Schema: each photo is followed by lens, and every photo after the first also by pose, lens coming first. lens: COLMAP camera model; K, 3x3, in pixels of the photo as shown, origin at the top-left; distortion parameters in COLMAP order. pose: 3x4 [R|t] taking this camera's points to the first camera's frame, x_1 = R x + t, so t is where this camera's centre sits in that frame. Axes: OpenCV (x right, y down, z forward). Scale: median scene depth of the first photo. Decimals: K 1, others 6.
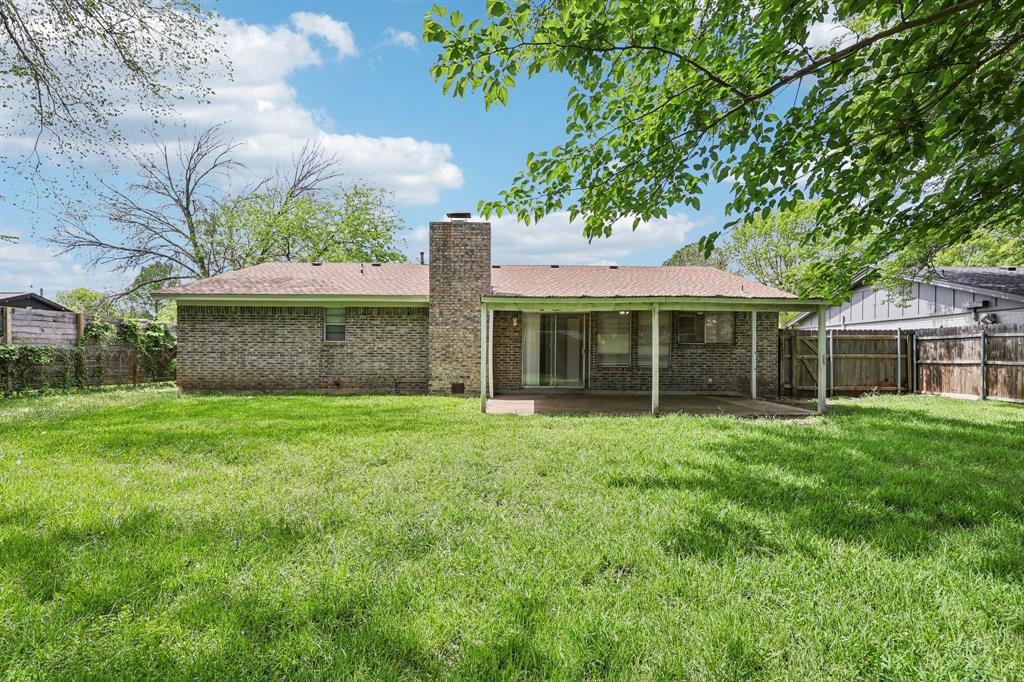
lens RADIAL K [[466.6, 0, 512.9], [0, 466.6, 359.3], [0, 0, 1]] dist [0.000606, 0.000052]
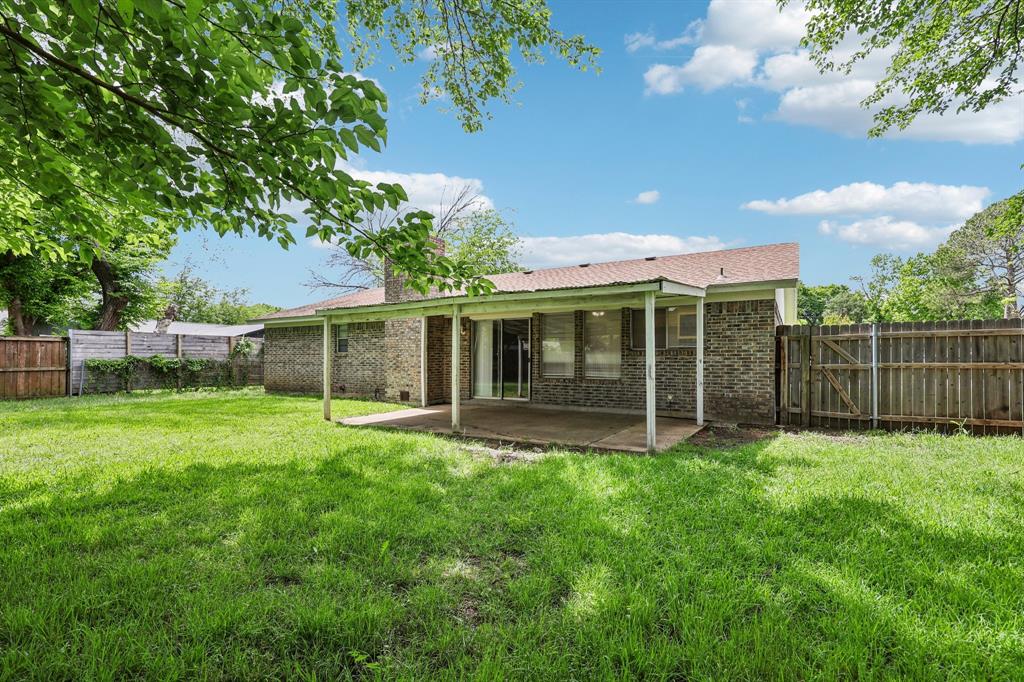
lens RADIAL K [[466.6, 0, 512.9], [0, 466.6, 359.3], [0, 0, 1]] dist [0.000606, 0.000052]
pose [[0.850624, -0.007053, -0.525727, 0.622652], [-0.001598, 0.999871, -0.015999, -0.004049], [0.525772, 0.014449, 0.850503, 0.228125]]
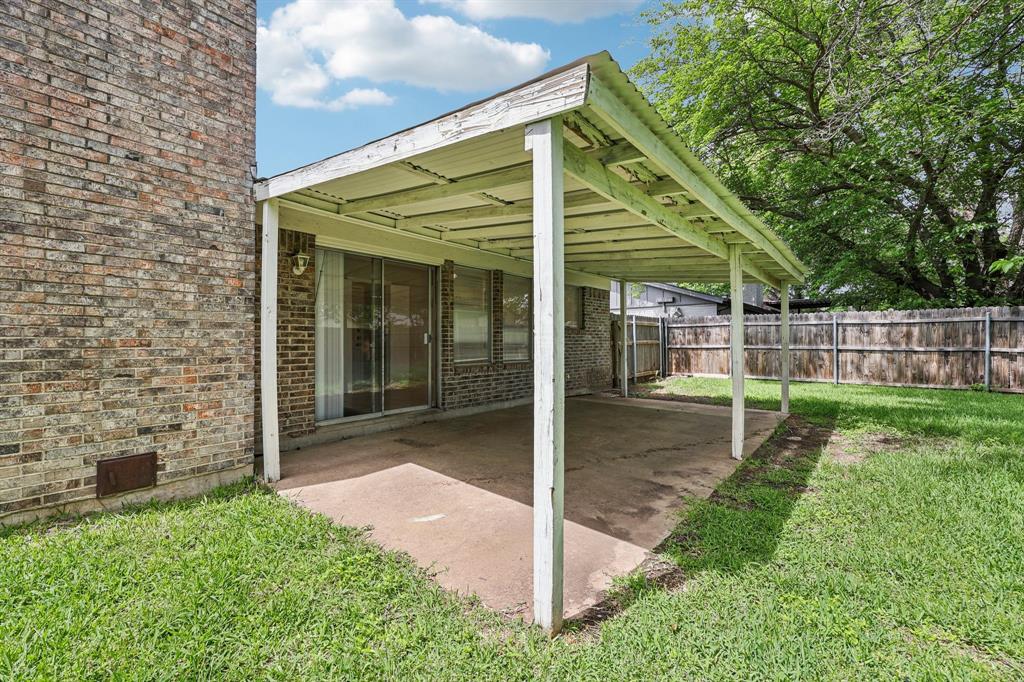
lens RADIAL K [[425.9, 0, 512.0], [0, 425.9, 341.0], [0, 0, 1]] dist [0.000497, 0.000150]
pose [[0.645140, -0.008342, 0.764019, -0.158821], [0.014327, 0.999897, -0.001180, -0.012661], [-0.763930, 0.011707, 0.645193, 0.643275]]
